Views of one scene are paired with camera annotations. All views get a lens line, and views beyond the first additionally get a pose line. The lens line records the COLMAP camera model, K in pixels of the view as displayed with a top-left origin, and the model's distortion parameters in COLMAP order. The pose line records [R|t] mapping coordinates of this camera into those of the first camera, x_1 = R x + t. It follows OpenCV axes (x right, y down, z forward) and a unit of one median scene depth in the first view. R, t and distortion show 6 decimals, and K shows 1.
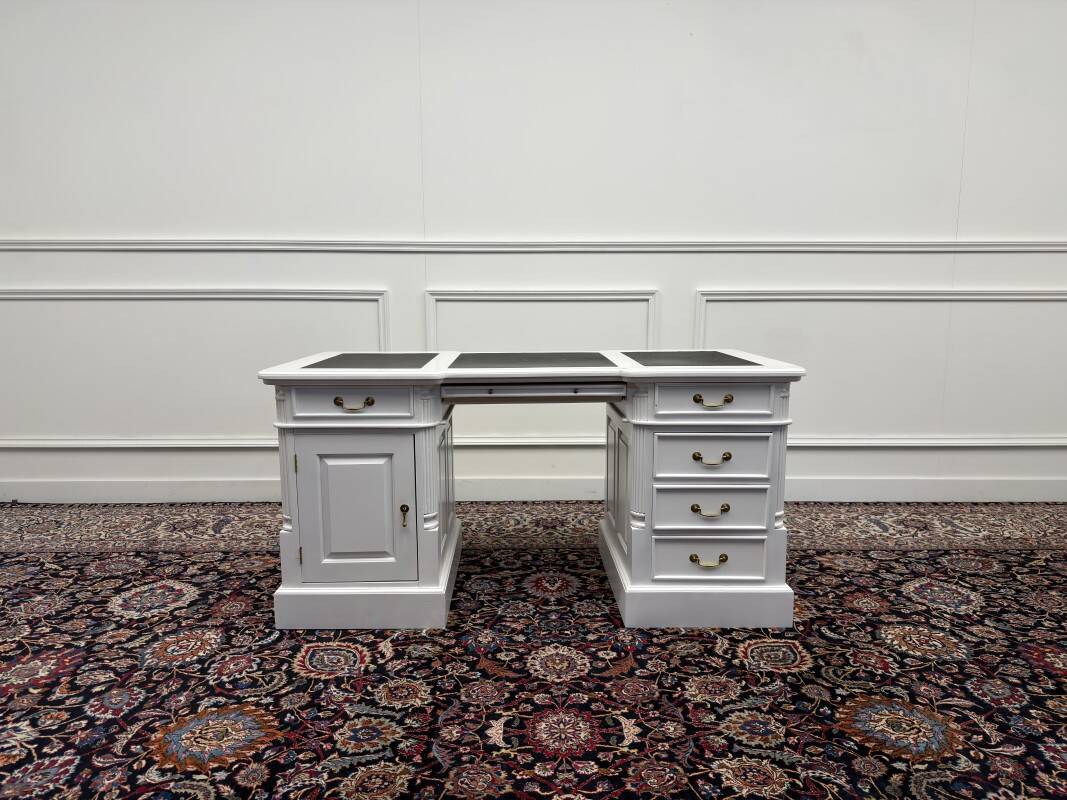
lens RADIAL K [[742.5, 0, 533.0], [0, 742.5, 401.1], [0, 0, 1]] dist [0.098171, -0.166832]
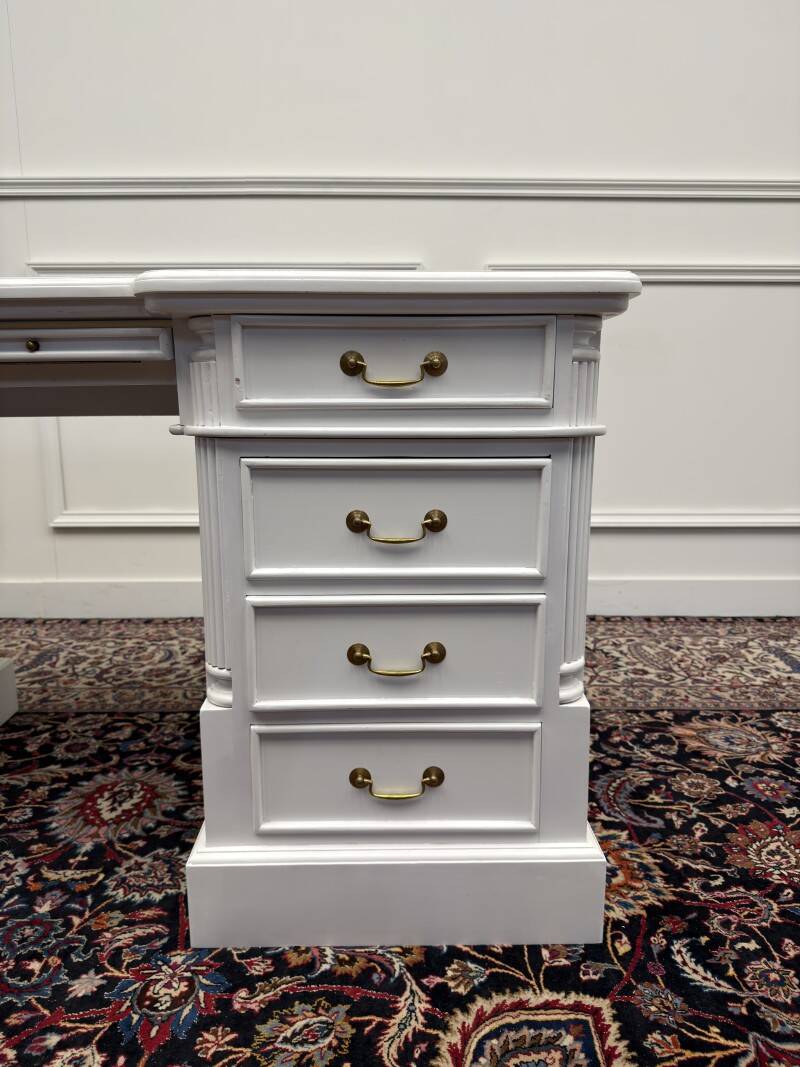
lens RADIAL K [[757.7, 0, 397.7], [0, 757.7, 535.9], [0, 0, 1]] dist [0.024111, -0.034976]
pose [[0.999982, -0.002063, -0.005622, 0.242891], [0.002304, 0.999070, 0.043058, 0.064725], [0.005528, -0.043071, 0.999057, 0.613561]]
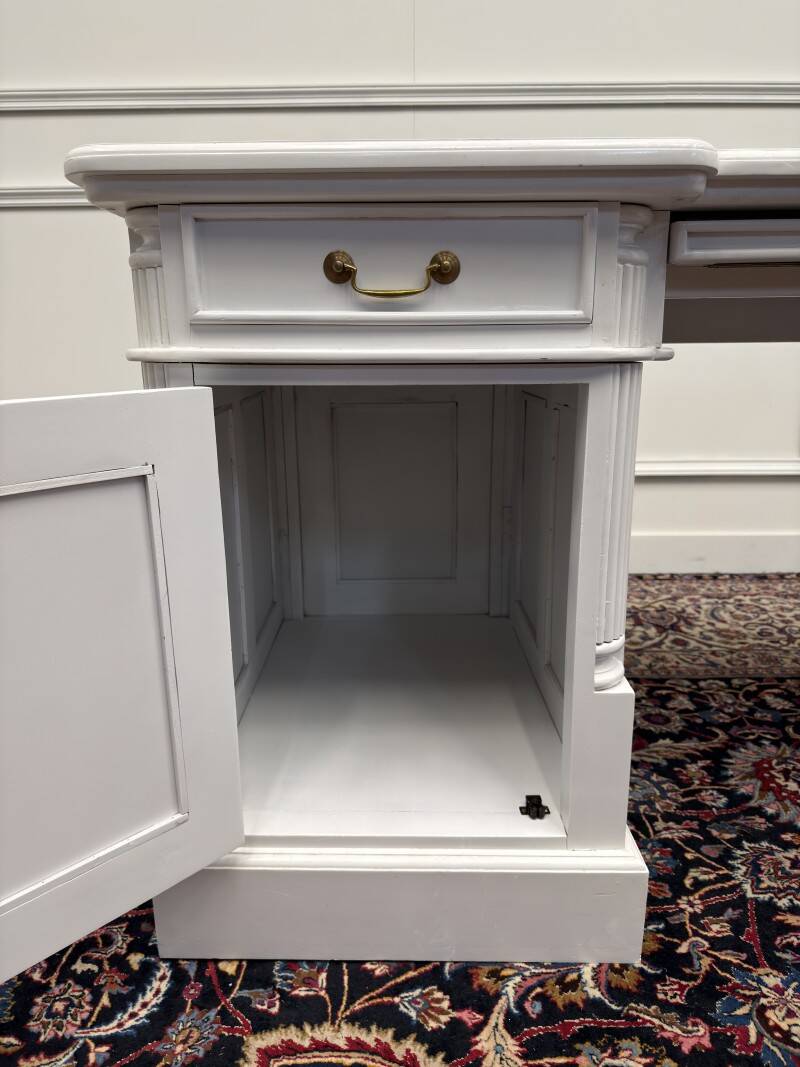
lens RADIAL K [[761.9, 0, 399.3], [0, 761.9, 538.4], [0, 0, 1]] dist [-0.001622, 0.001783]
pose [[0.999755, 0.001708, -0.022076, -0.226470], [0.000641, 0.994371, 0.105953, 0.072415], [0.022133, -0.105942, 0.994126, 0.681447]]
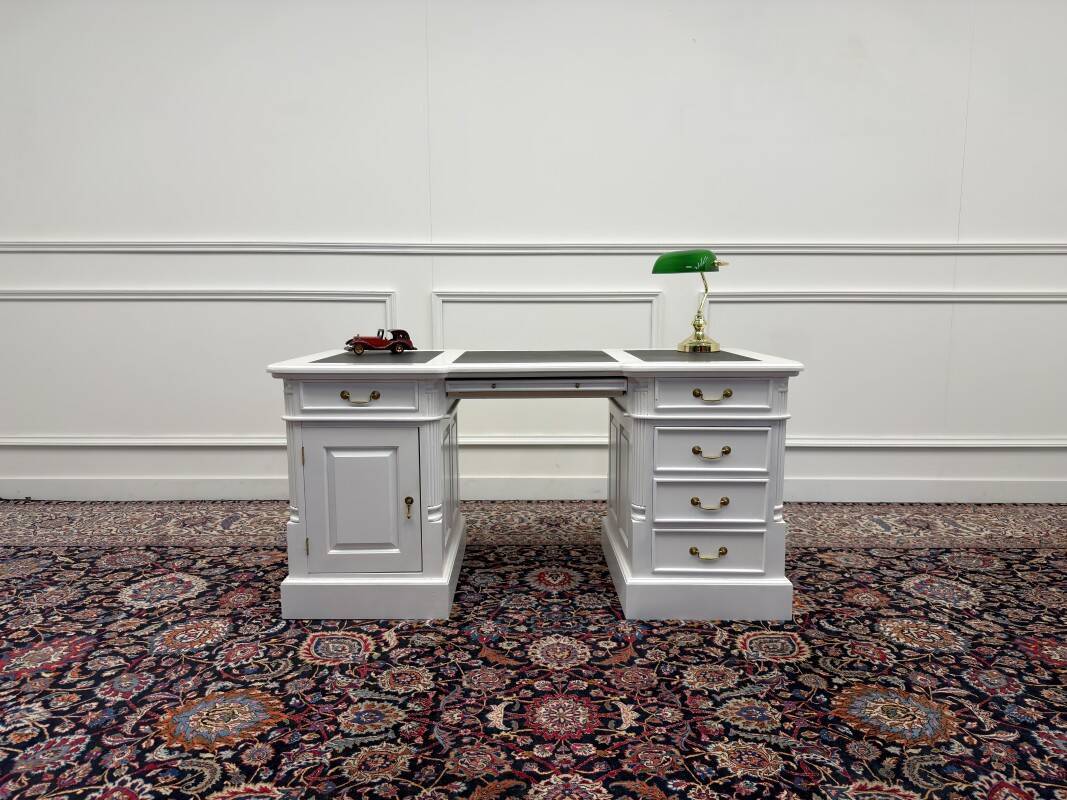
lens RADIAL K [[742.4, 0, 533.5], [0, 742.4, 400.0], [0, 0, 1]] dist [0.107058, -0.189124]
pose [[0.999934, 0.002358, -0.011229, 0.008987], [-0.002515, 0.999900, -0.013942, 0.020426], [0.011195, 0.013969, 0.999840, -0.019241]]
